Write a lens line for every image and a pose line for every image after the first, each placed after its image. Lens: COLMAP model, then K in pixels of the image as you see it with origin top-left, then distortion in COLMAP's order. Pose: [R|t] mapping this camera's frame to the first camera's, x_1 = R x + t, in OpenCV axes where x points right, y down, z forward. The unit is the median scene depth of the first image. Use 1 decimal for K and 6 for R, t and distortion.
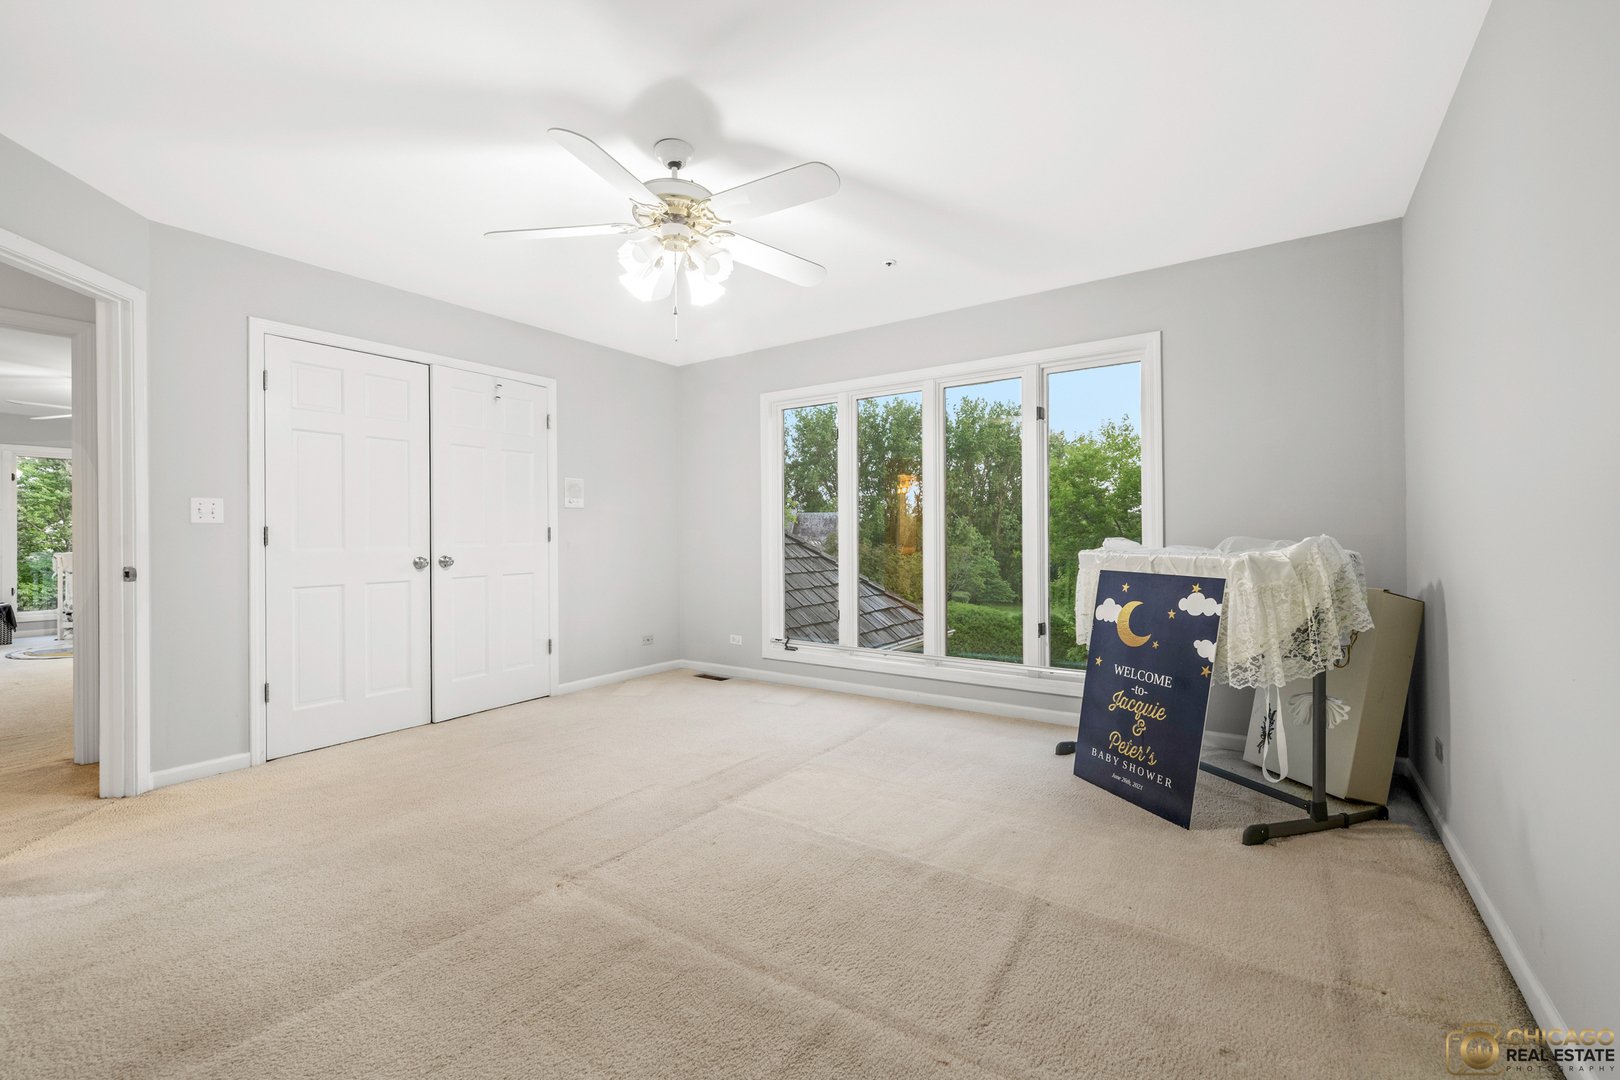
lens RADIAL K [[680.4, 0, 804.7], [0, 680.4, 528.0], [0, 0, 1]] dist [-0.000231, 0.000003]
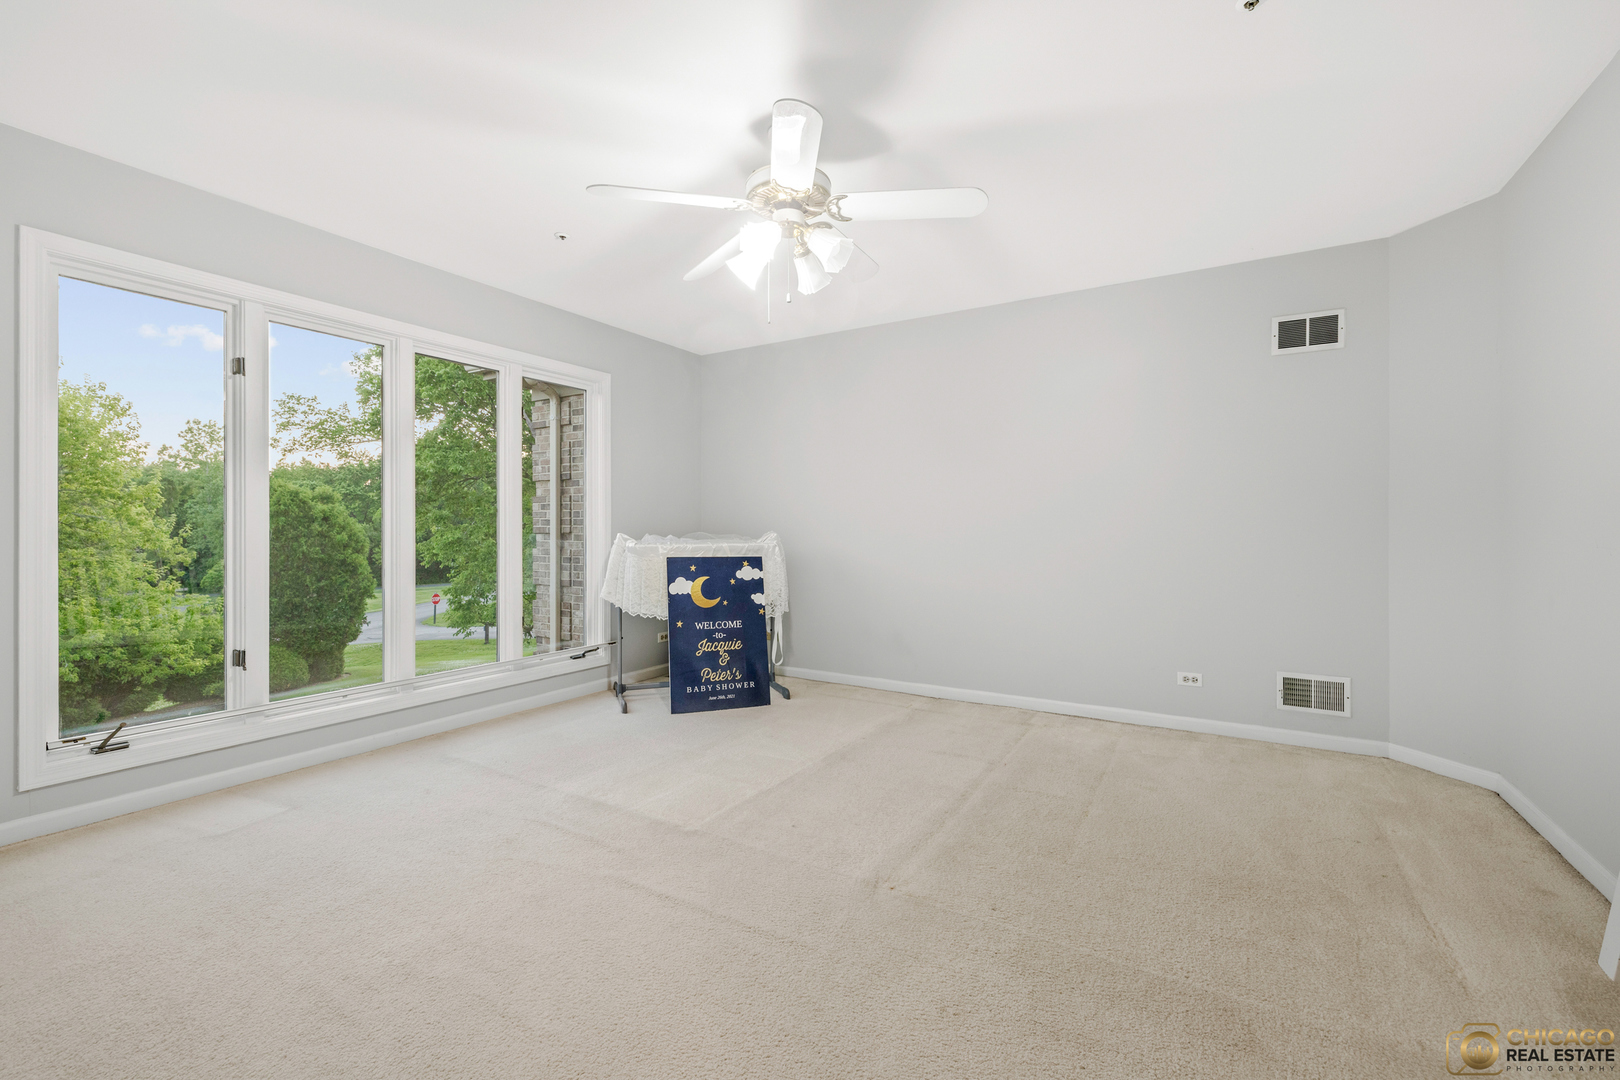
lens RADIAL K [[680.4, 0, 804.7], [0, 680.4, 528.0], [0, 0, 1]] dist [-0.000231, 0.000003]
pose [[-0.045739, 0.004269, 0.998944, -1.009380], [-0.010786, 0.999930, -0.004767, 0.008818], [-0.998895, -0.010993, -0.045690, 0.884331]]
